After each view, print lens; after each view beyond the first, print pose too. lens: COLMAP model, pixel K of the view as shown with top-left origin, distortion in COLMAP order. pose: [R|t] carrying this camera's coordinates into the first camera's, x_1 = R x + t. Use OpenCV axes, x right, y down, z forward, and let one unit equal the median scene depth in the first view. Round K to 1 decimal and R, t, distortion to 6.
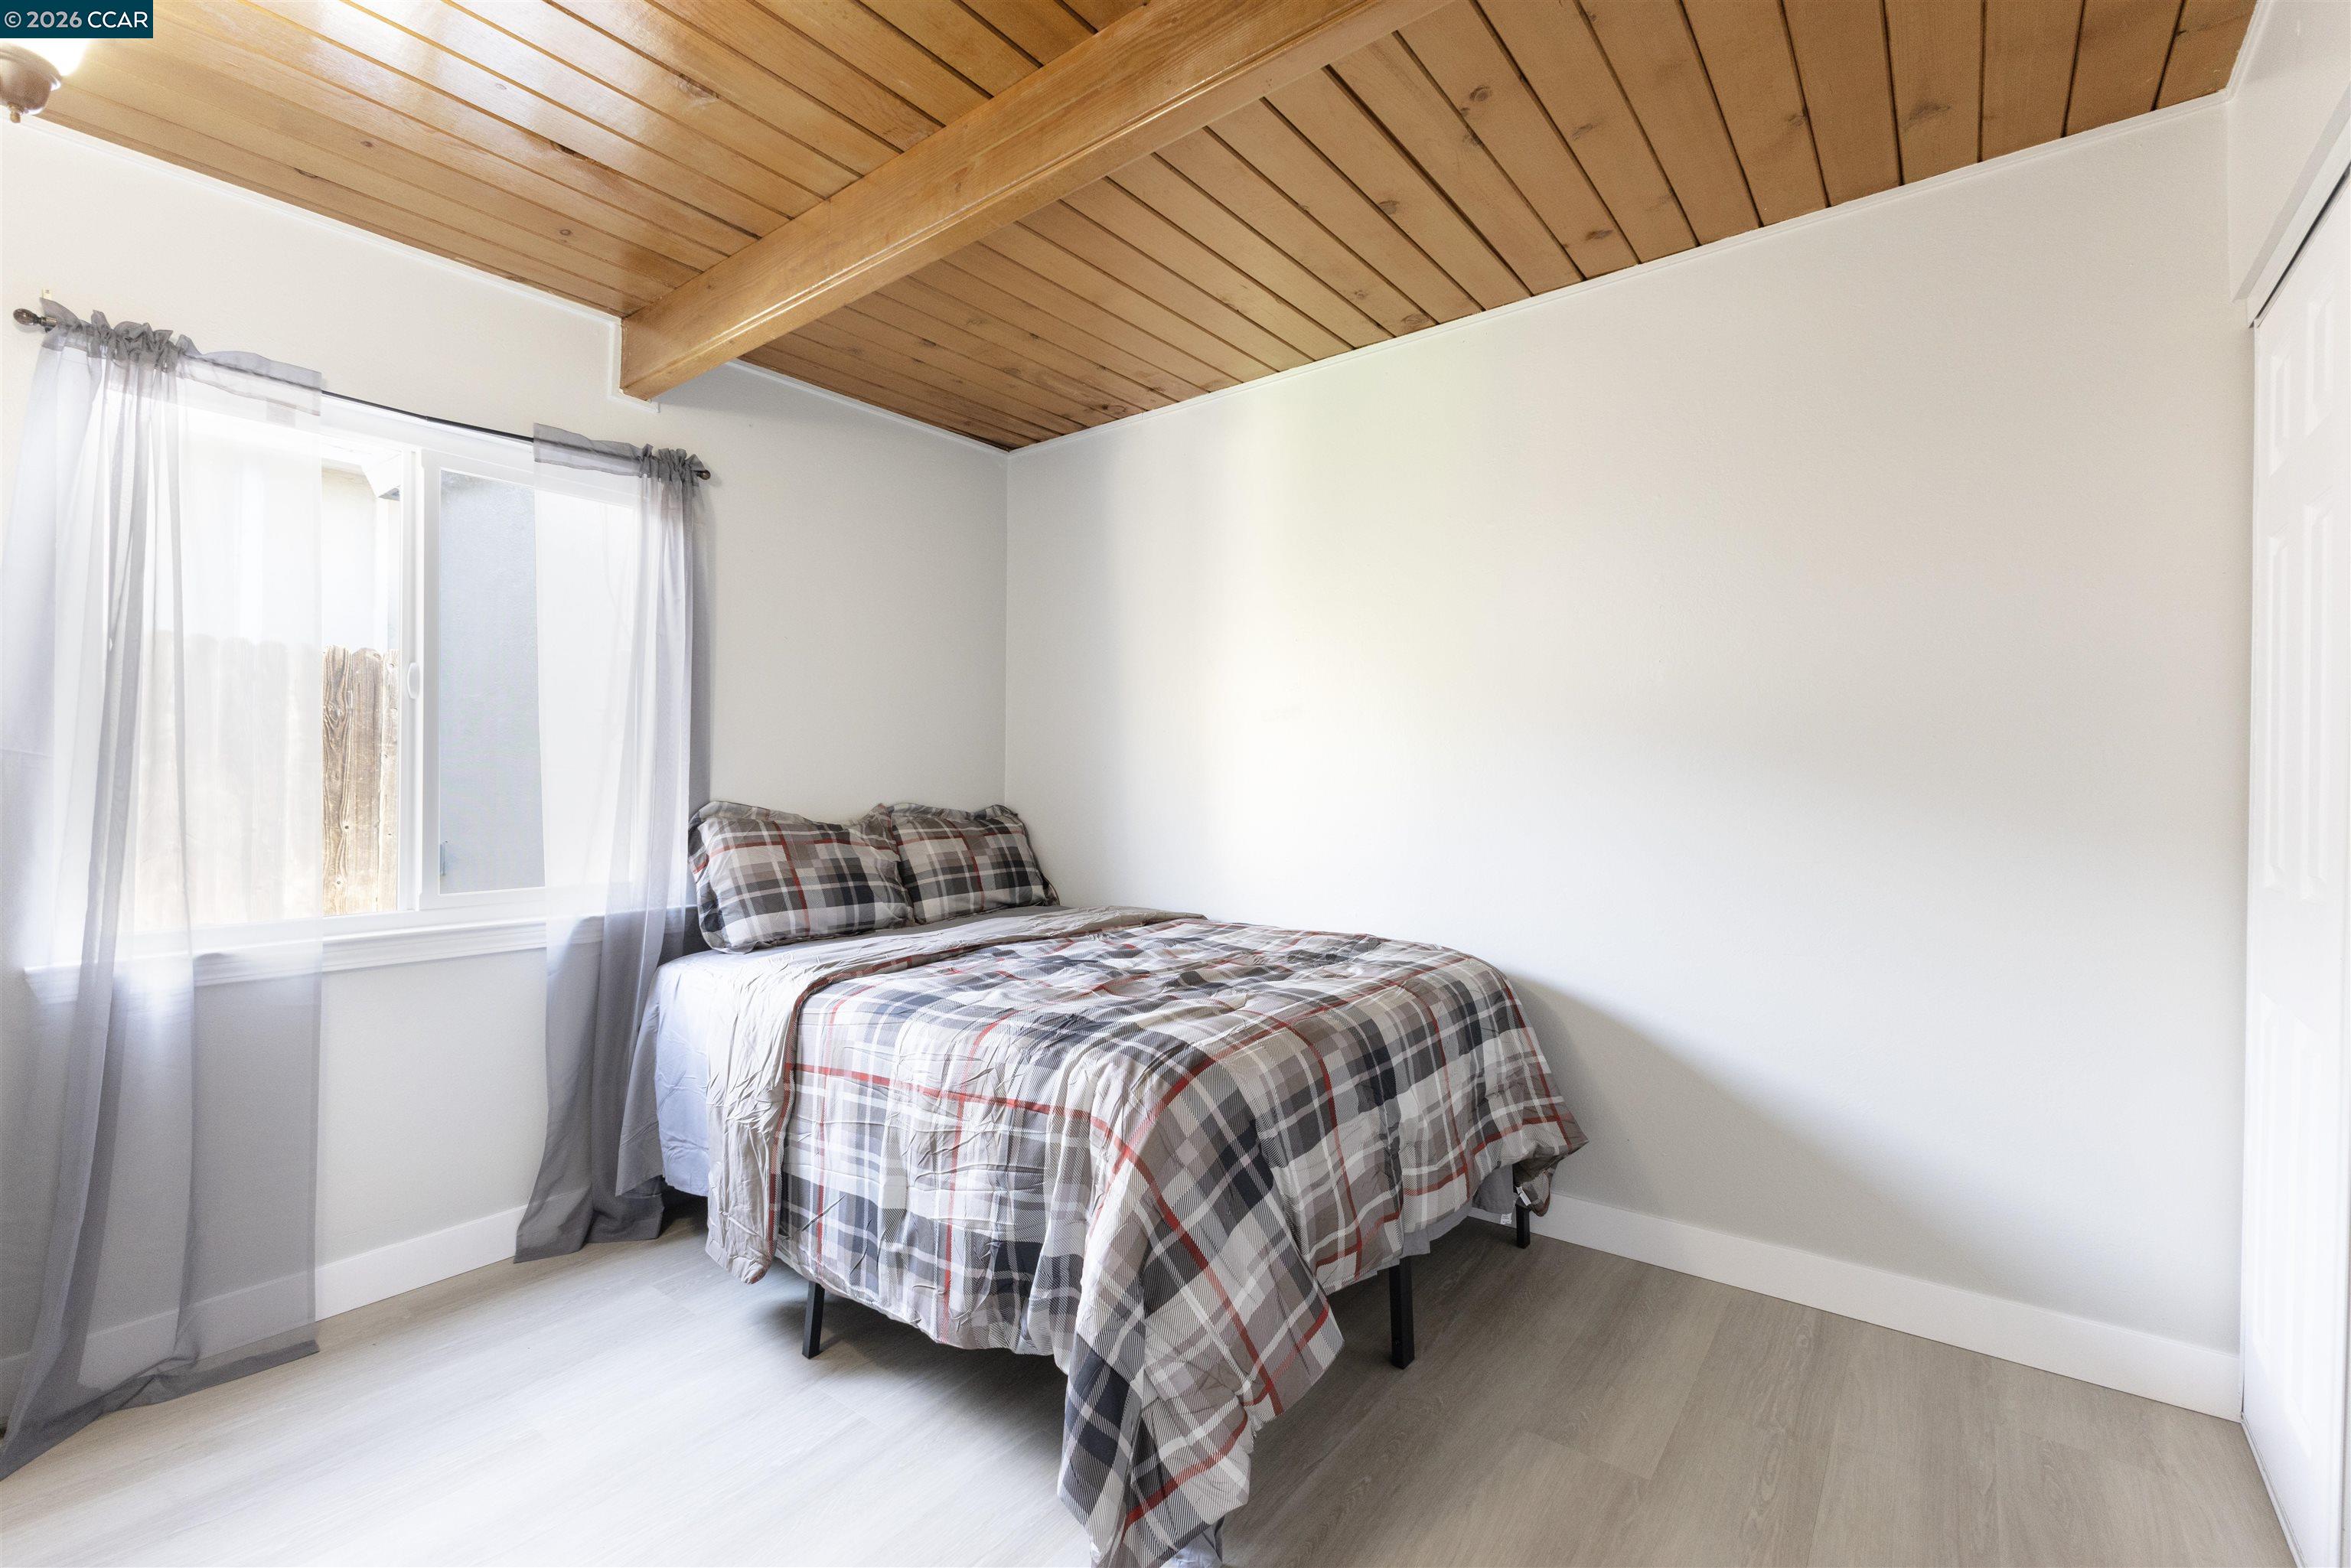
lens RADIAL K [[1036.0, 0, 1165.0], [0, 1036.0, 781.9], [0, 0, 1]] dist [0.018828, 0.000108]
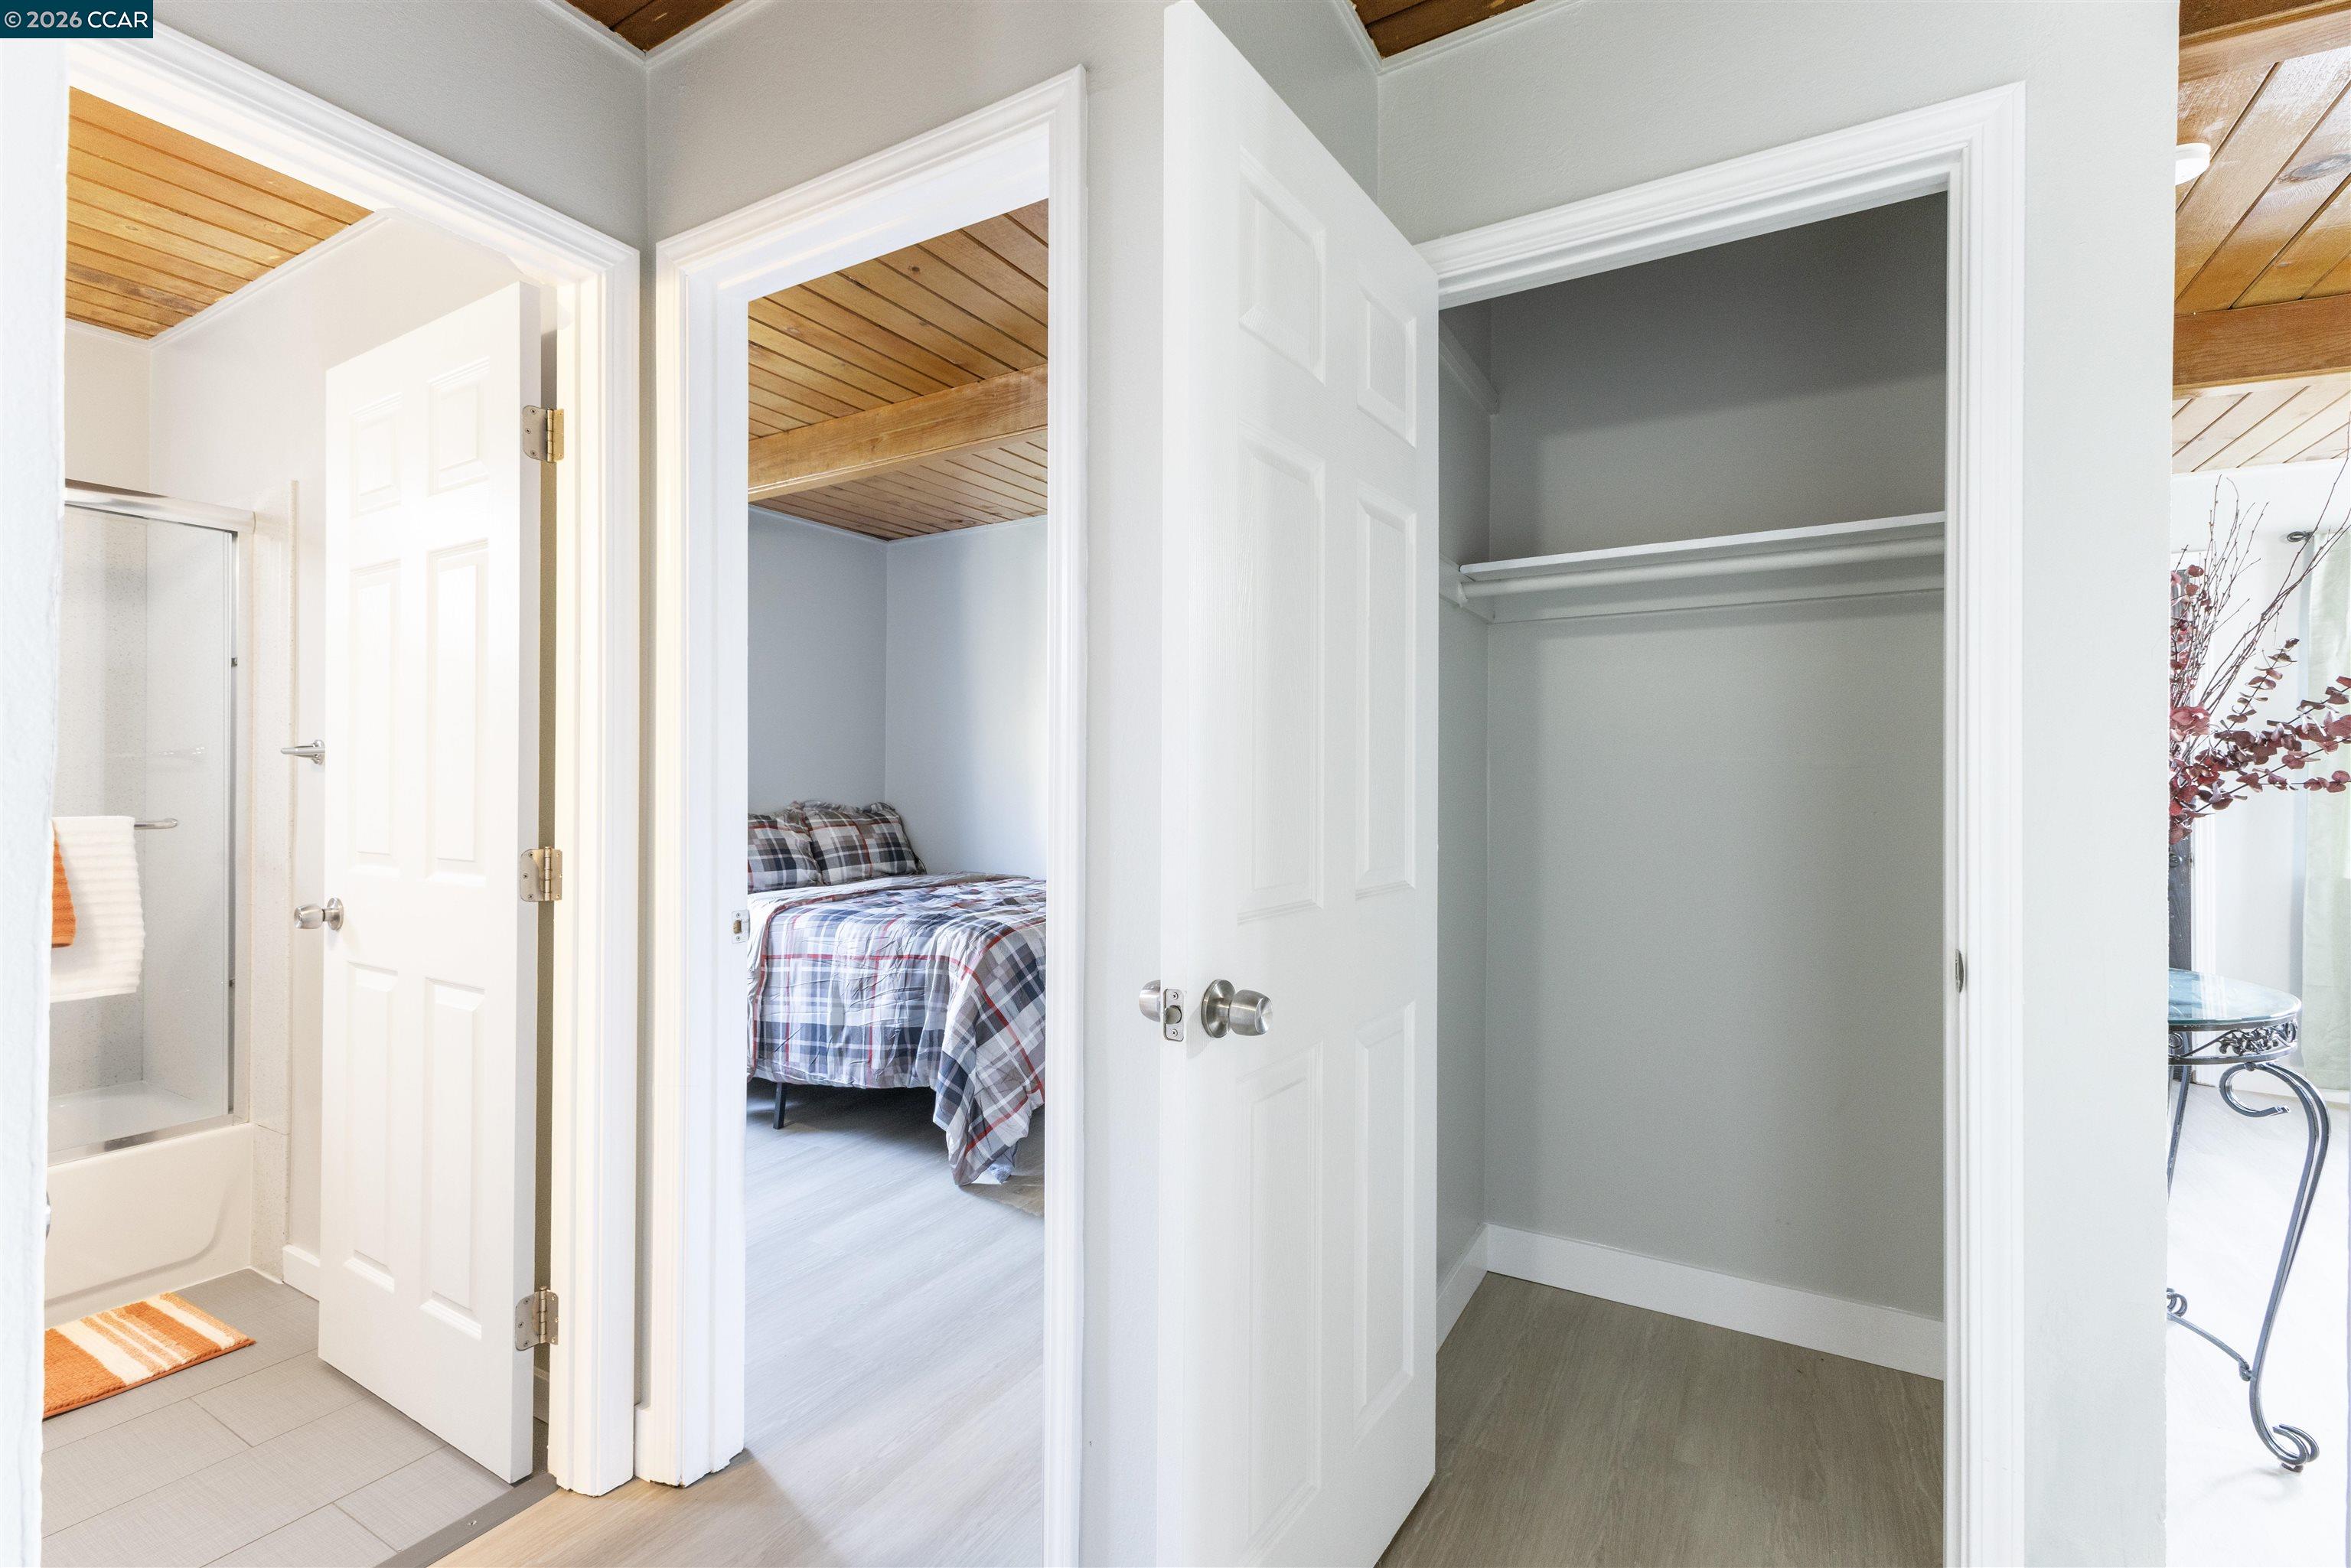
lens RADIAL K [[1036.0, 0, 1167.7], [0, 1036.0, 777.7], [0, 0, 1]] dist [0.018828, 0.000108]
pose [[0.990954, -0.000293, 0.134198, 0.066452], [0.001173, 0.999978, -0.006475, -0.001126], [-0.134194, 0.006573, 0.990933, -0.895939]]
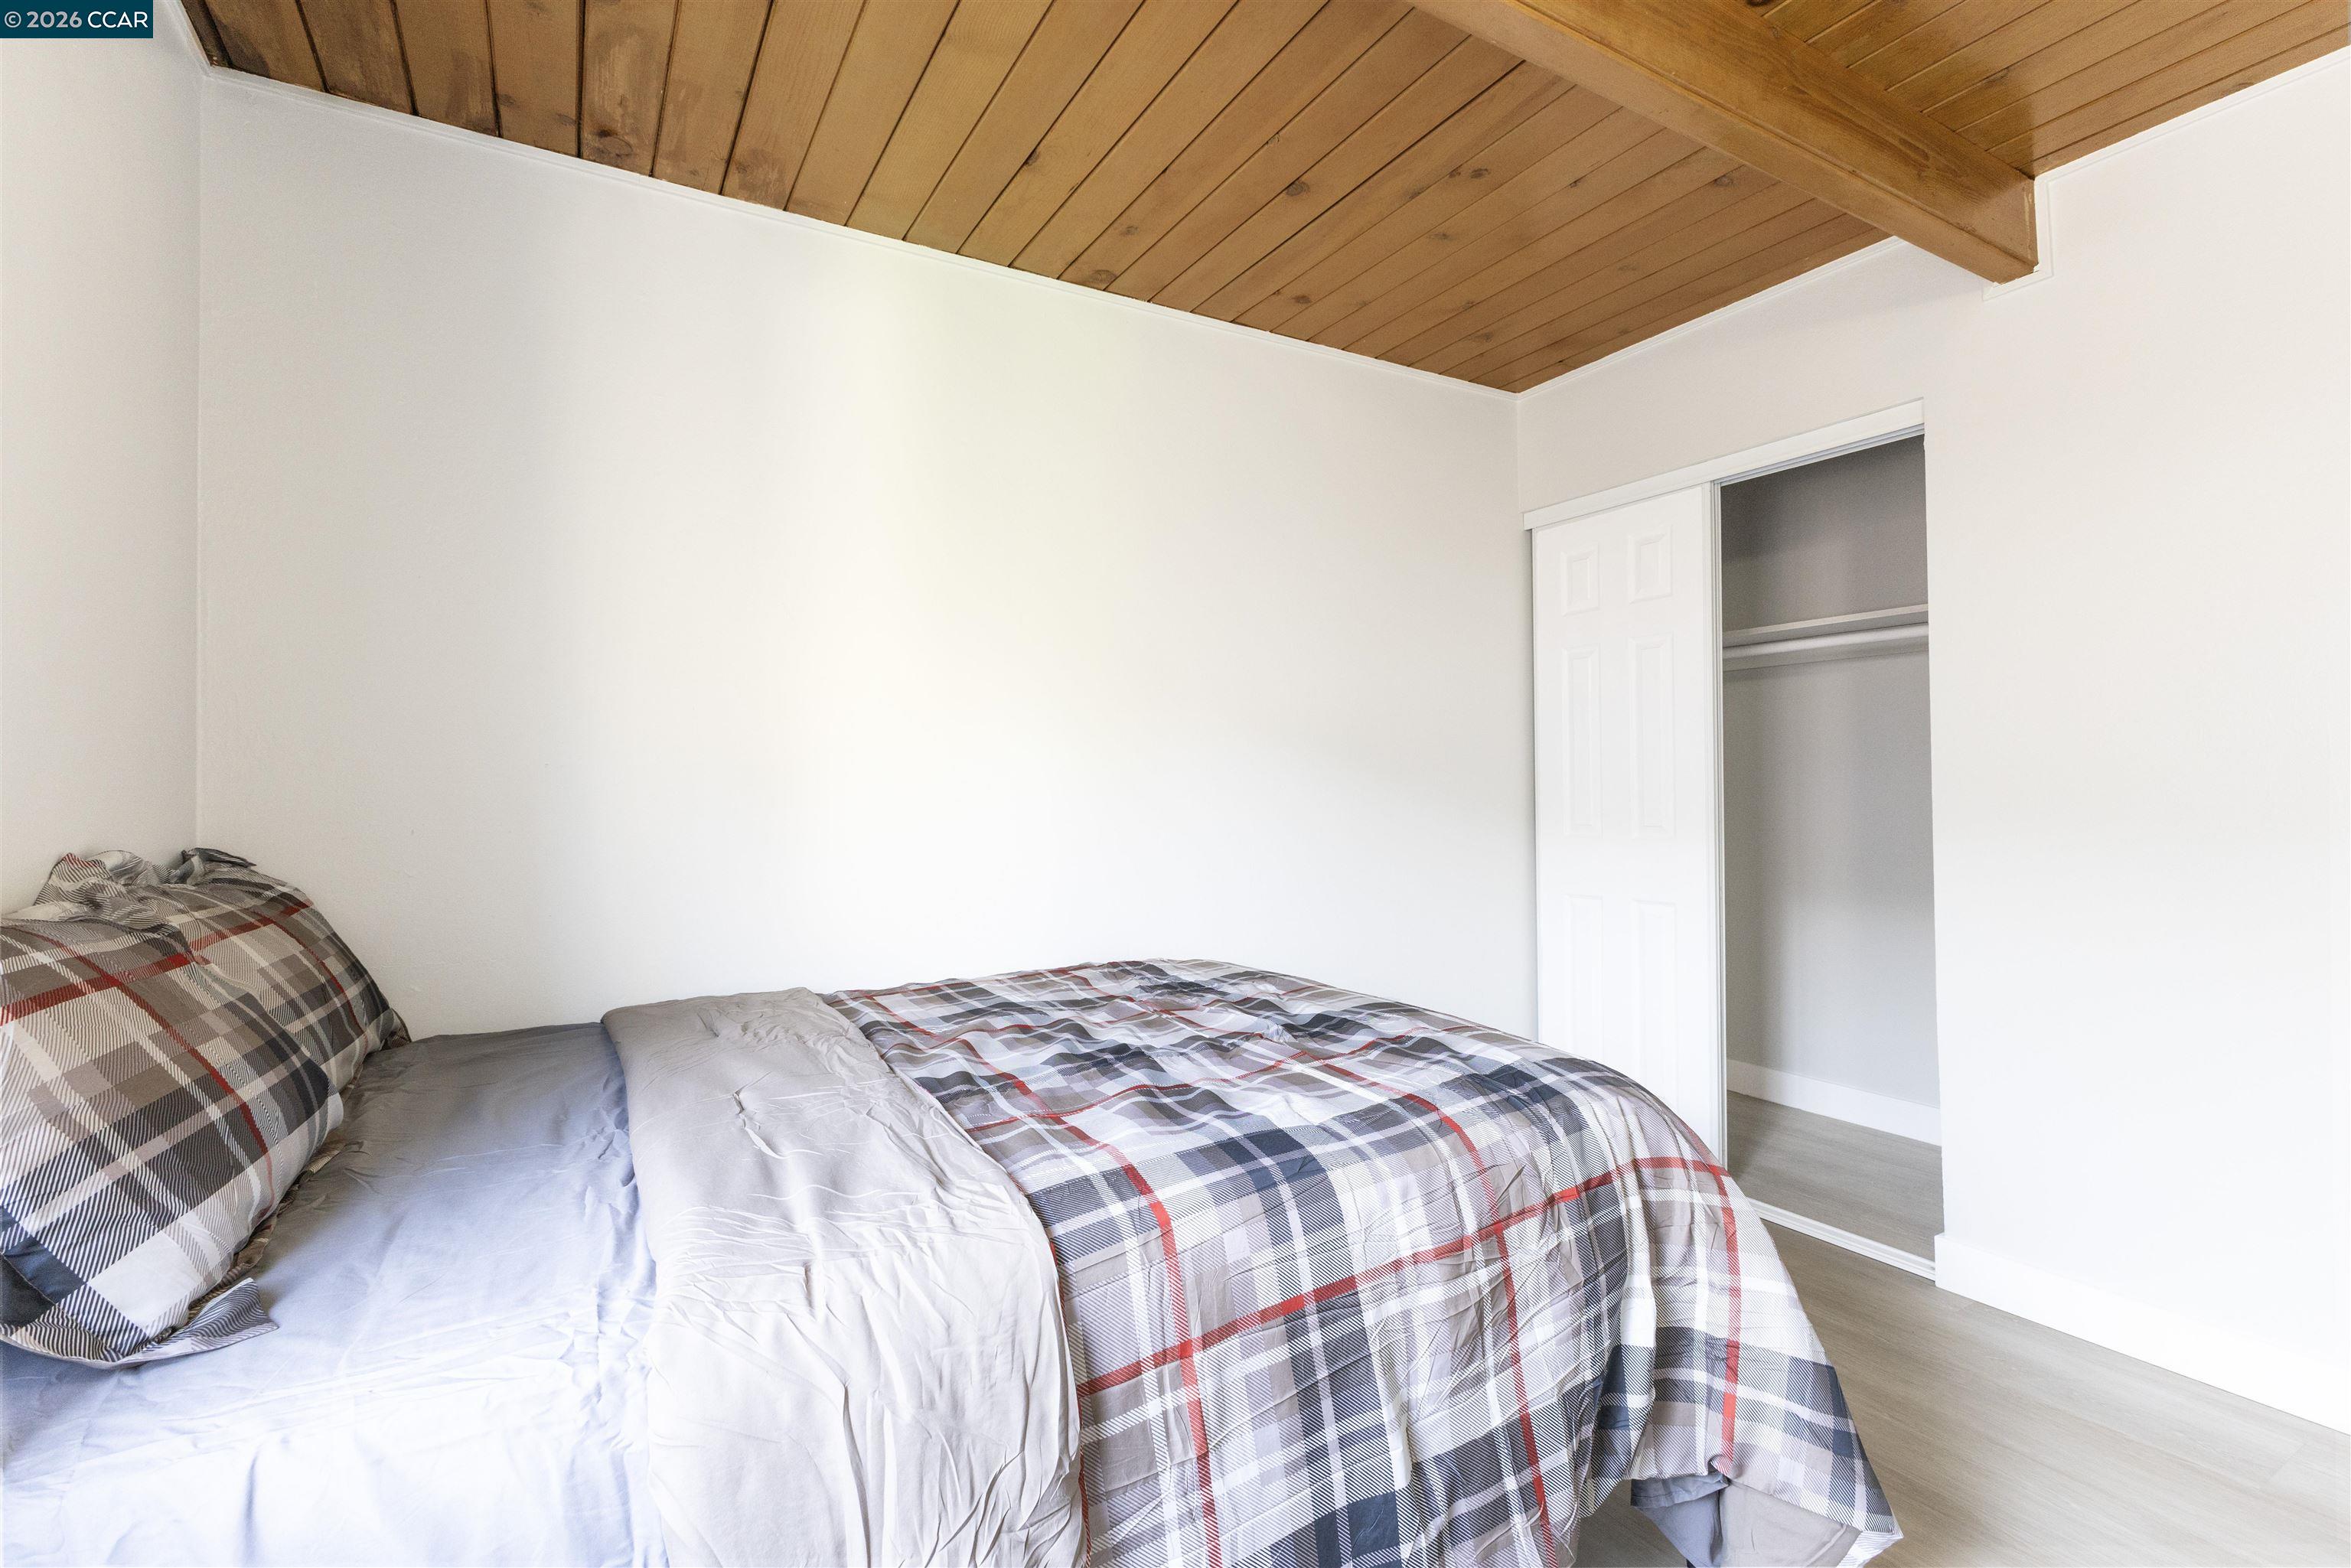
lens RADIAL K [[1036.0, 0, 1174.8], [0, 1036.0, 775.1], [0, 0, 1]] dist [0.018828, 0.000108]
pose [[0.365377, -0.004365, 0.930850, -0.942319], [0.010870, 0.999941, 0.000422, -0.003647], [-0.930796, 0.009964, 0.365402, 0.960276]]
